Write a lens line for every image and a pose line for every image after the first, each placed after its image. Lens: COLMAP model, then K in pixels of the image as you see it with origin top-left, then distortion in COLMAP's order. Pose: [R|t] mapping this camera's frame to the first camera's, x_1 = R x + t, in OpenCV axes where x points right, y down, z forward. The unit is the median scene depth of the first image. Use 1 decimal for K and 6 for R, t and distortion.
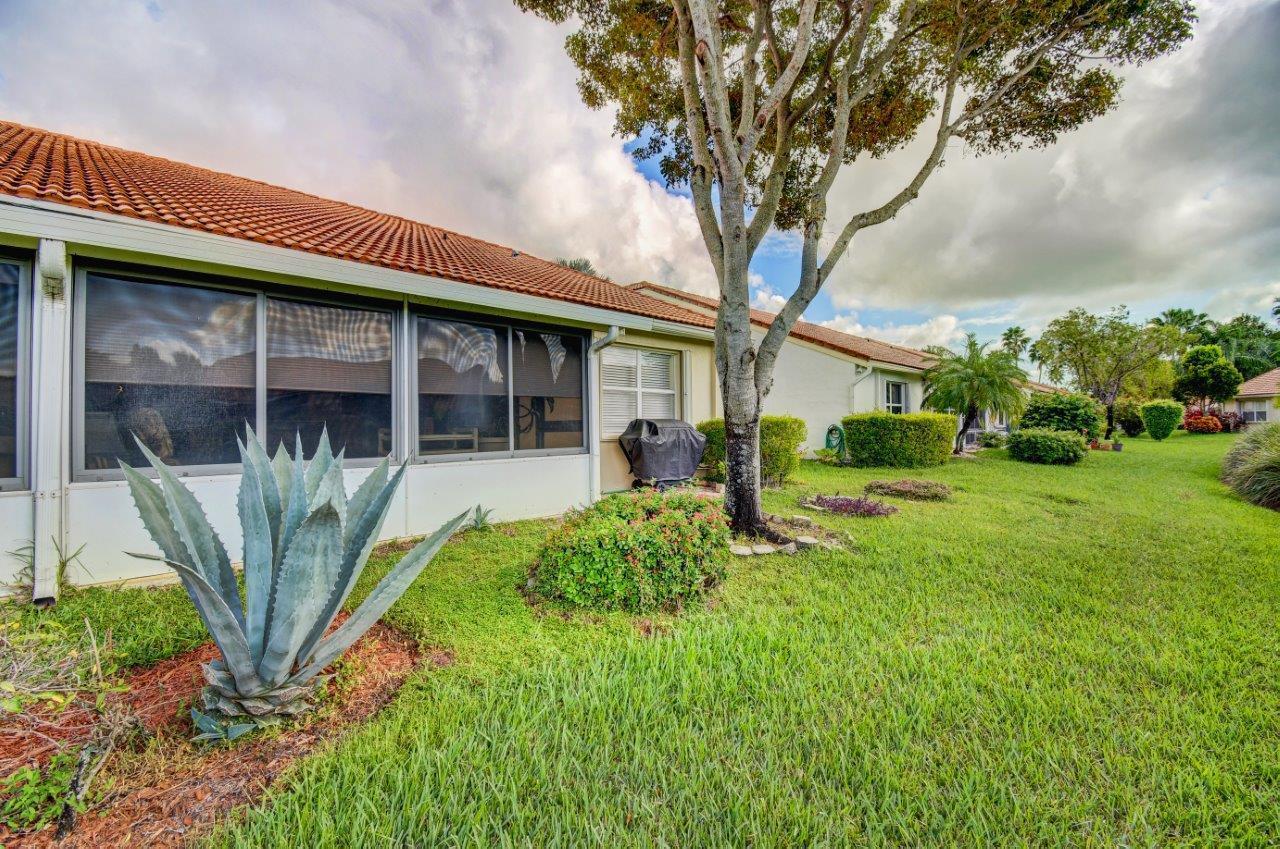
lens RADIAL K [[572.5, 0, 642.4], [0, 572.5, 418.6], [0, 0, 1]] dist [-0.004750, -0.010127]
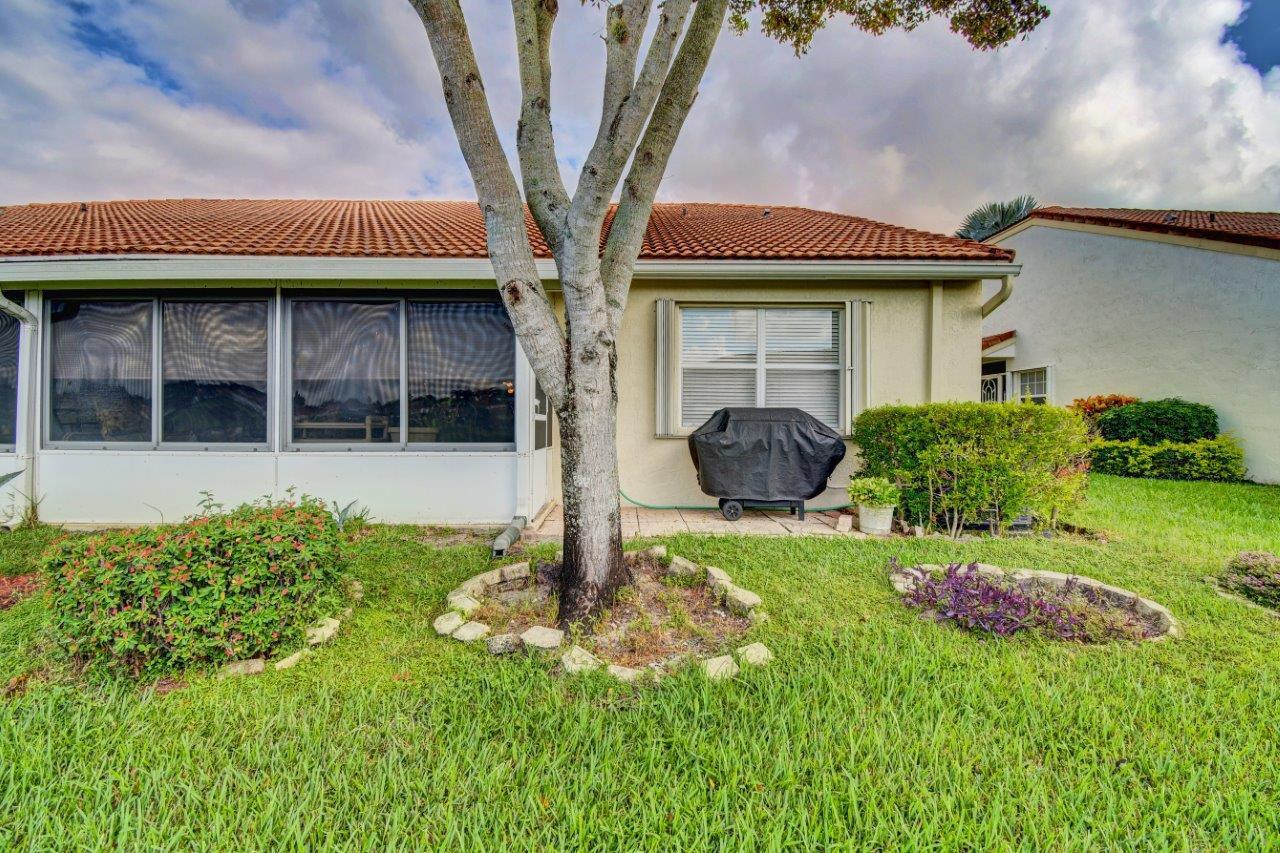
lens RADIAL K [[572.5, 0, 640.7], [0, 572.5, 420.2], [0, 0, 1]] dist [-0.004750, -0.010127]
pose [[0.682231, 0.015366, -0.730975, 0.728570], [-0.003209, 0.999832, 0.018023, 0.005706], [0.731130, -0.009950, 0.682166, 0.762813]]
